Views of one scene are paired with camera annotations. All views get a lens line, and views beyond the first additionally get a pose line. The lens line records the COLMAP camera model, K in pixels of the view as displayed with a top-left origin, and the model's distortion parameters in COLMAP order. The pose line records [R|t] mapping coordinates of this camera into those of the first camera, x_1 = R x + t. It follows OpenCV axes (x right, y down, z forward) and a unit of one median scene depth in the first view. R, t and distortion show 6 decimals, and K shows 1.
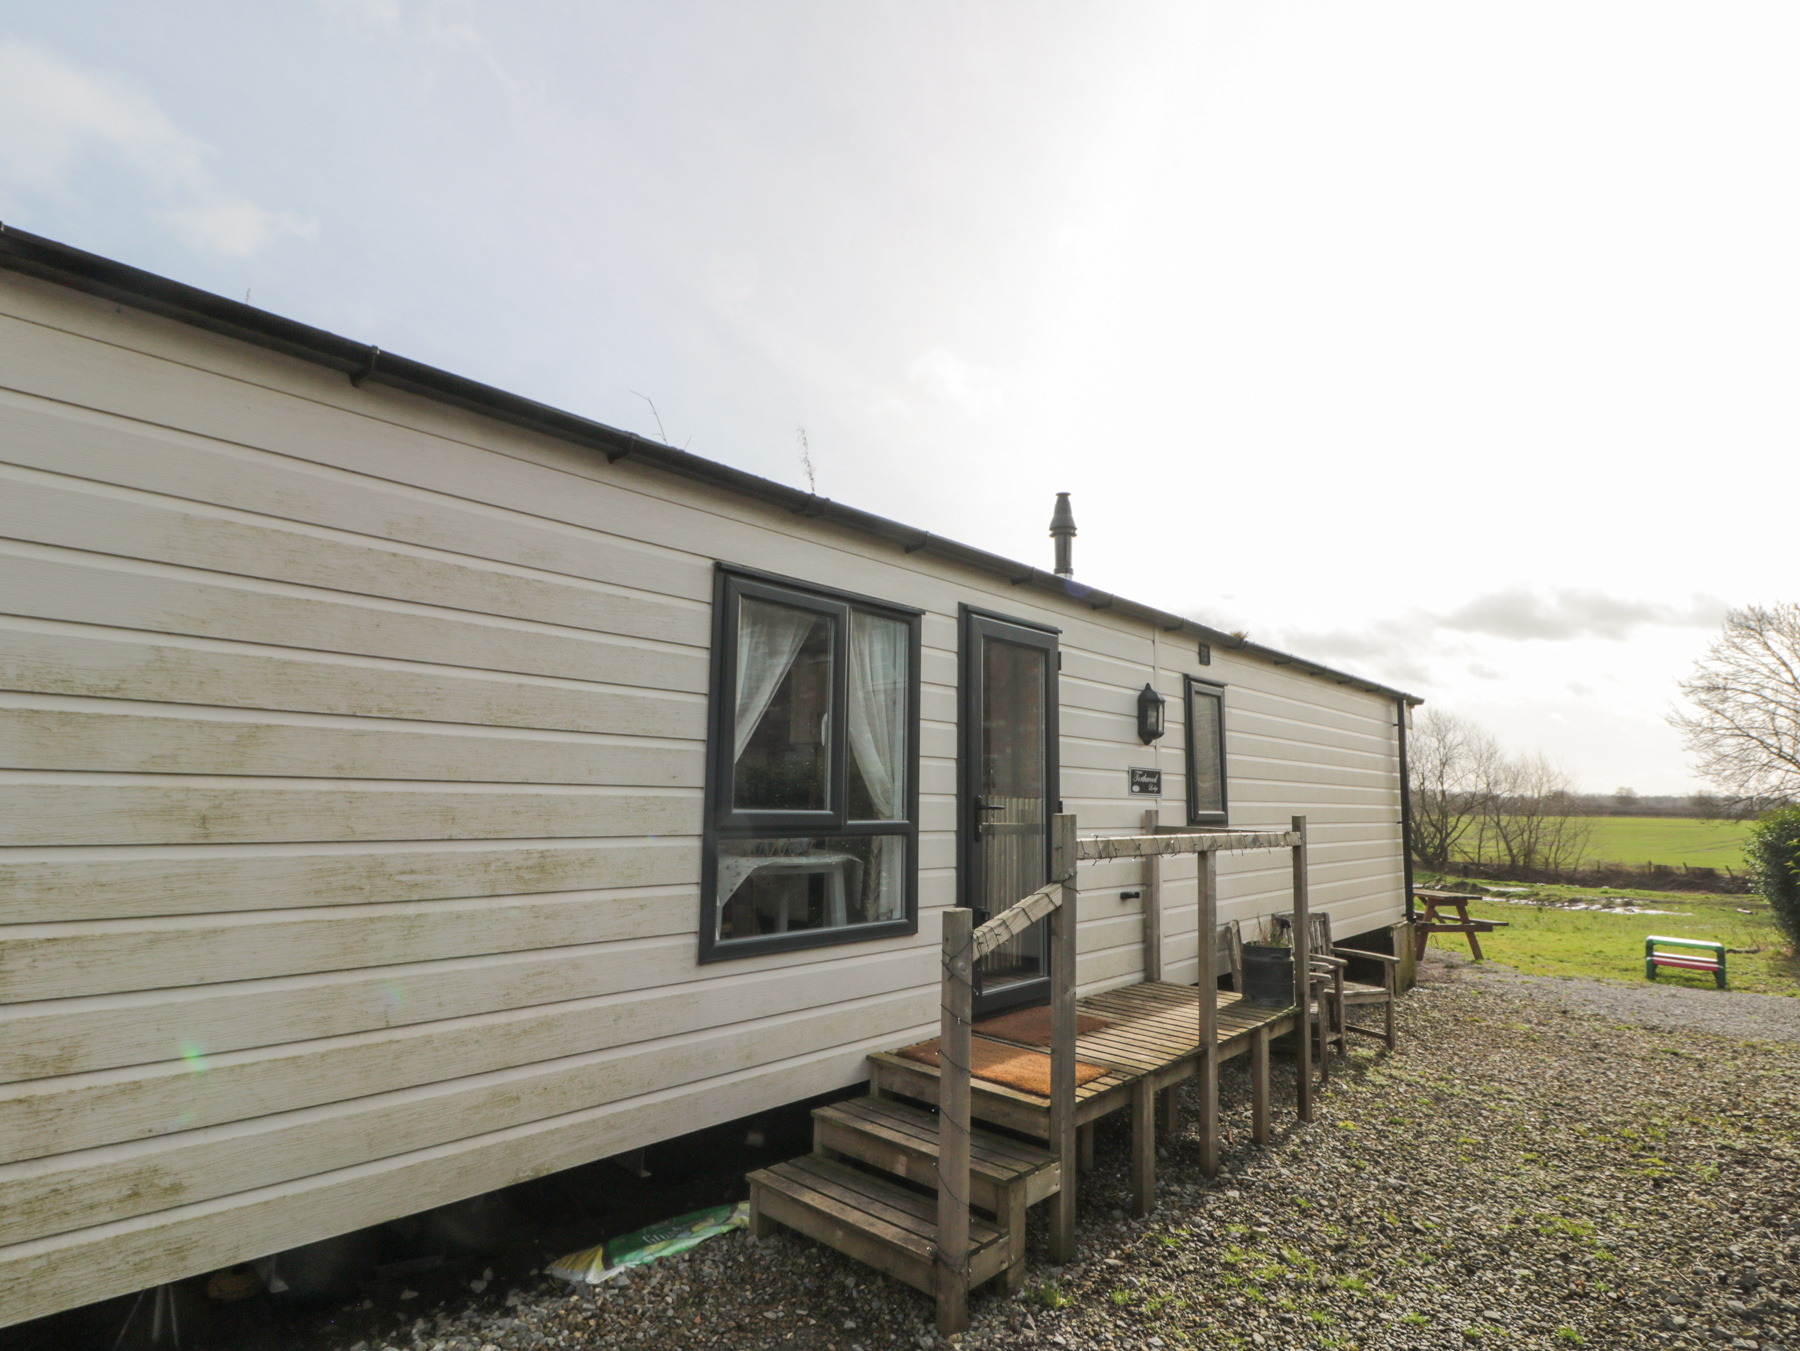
lens RADIAL K [[921.6, 0, 900.0], [0, 921.6, 684.1], [0, 0, 1]] dist [0.000780, -0.014218]
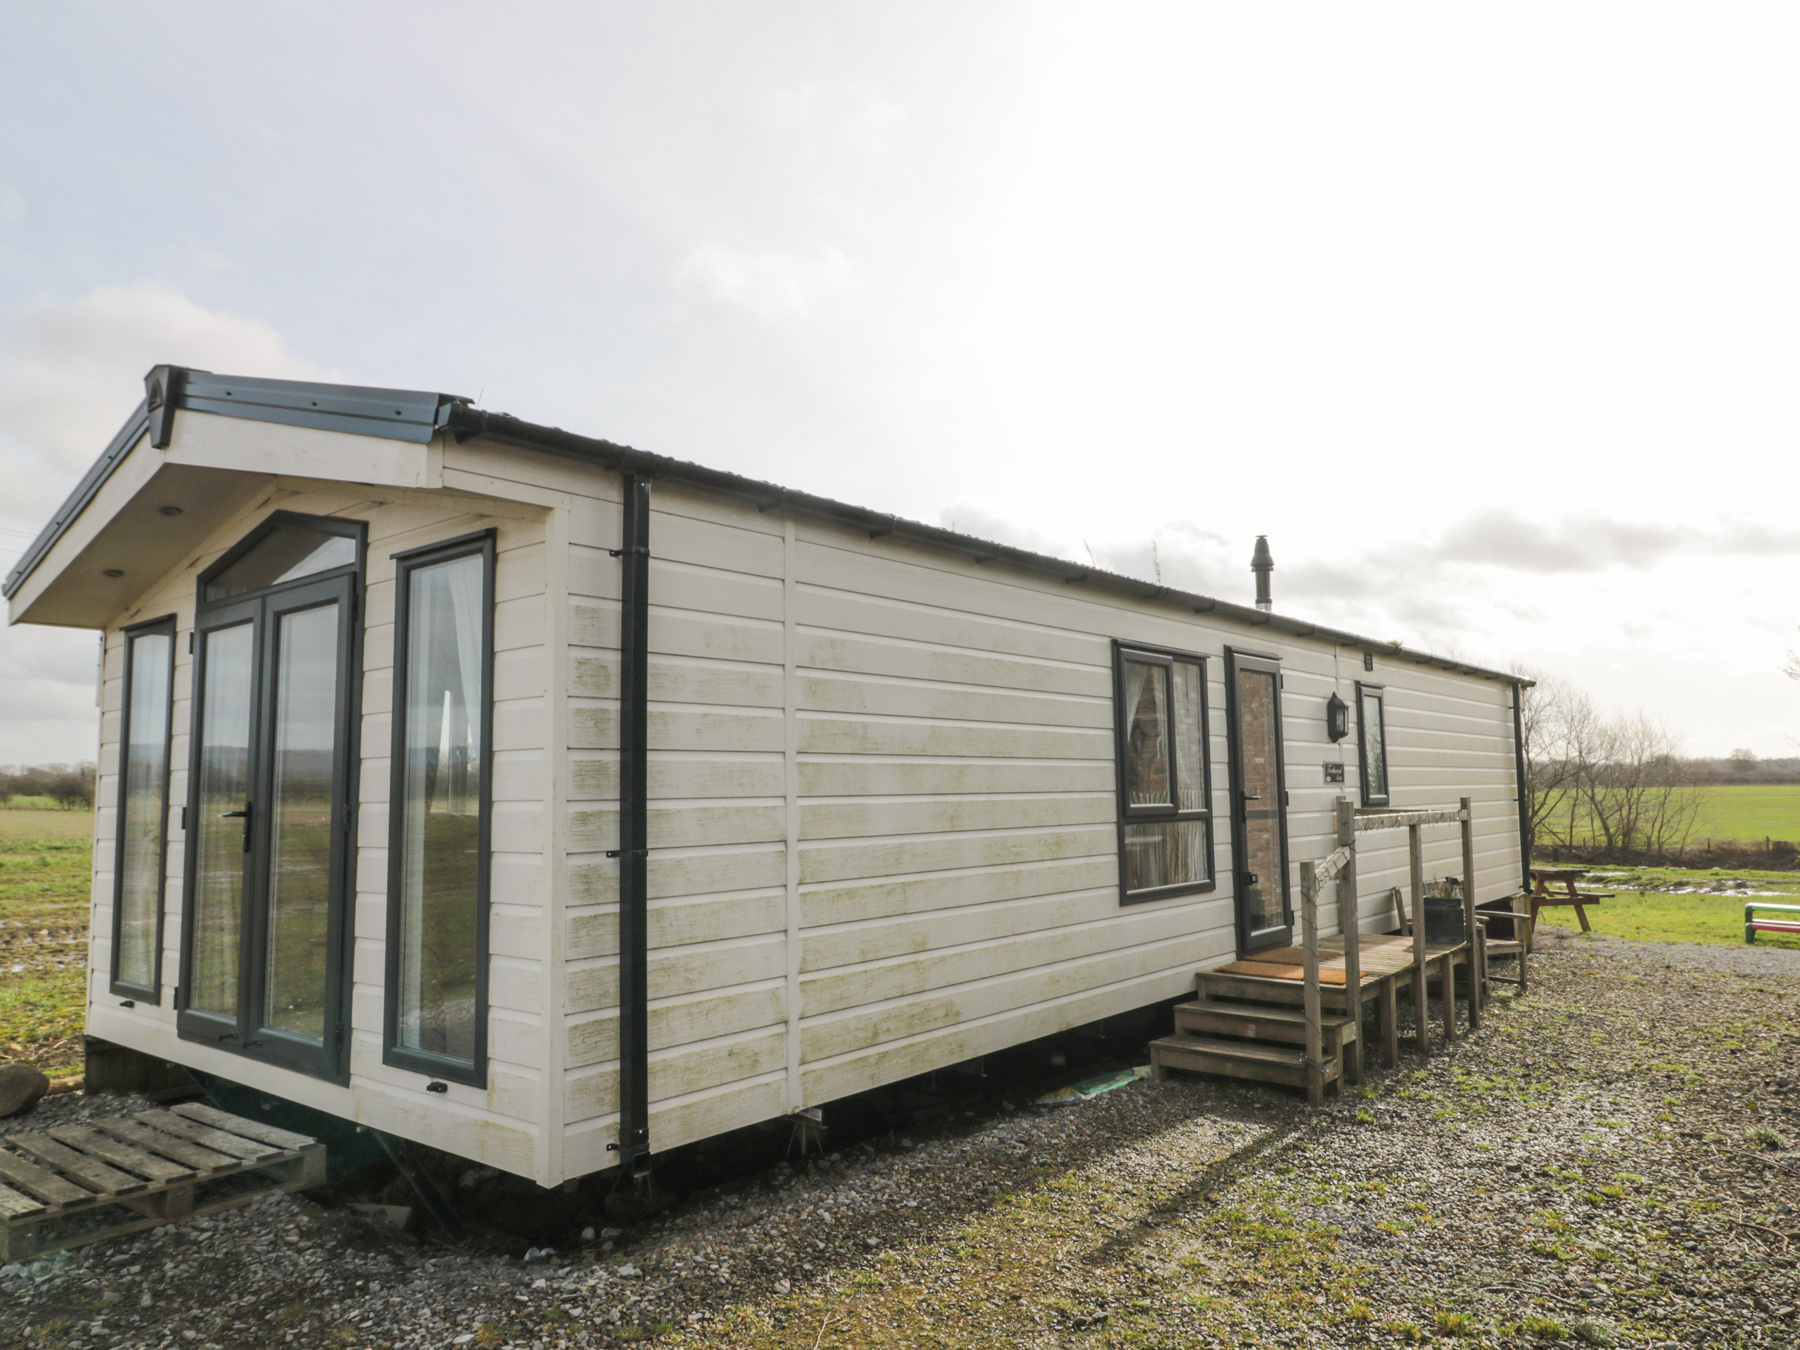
lens RADIAL K [[1186.3, 0, 900.0], [0, 1186.3, 675.0], [0, 0, 1]] dist [-0.006339, -0.004824]
pose [[0.998495, -0.024345, 0.049147, -0.347566], [0.022913, 0.999302, 0.029499, -0.075836], [-0.049831, -0.028328, 0.998356, -0.486996]]
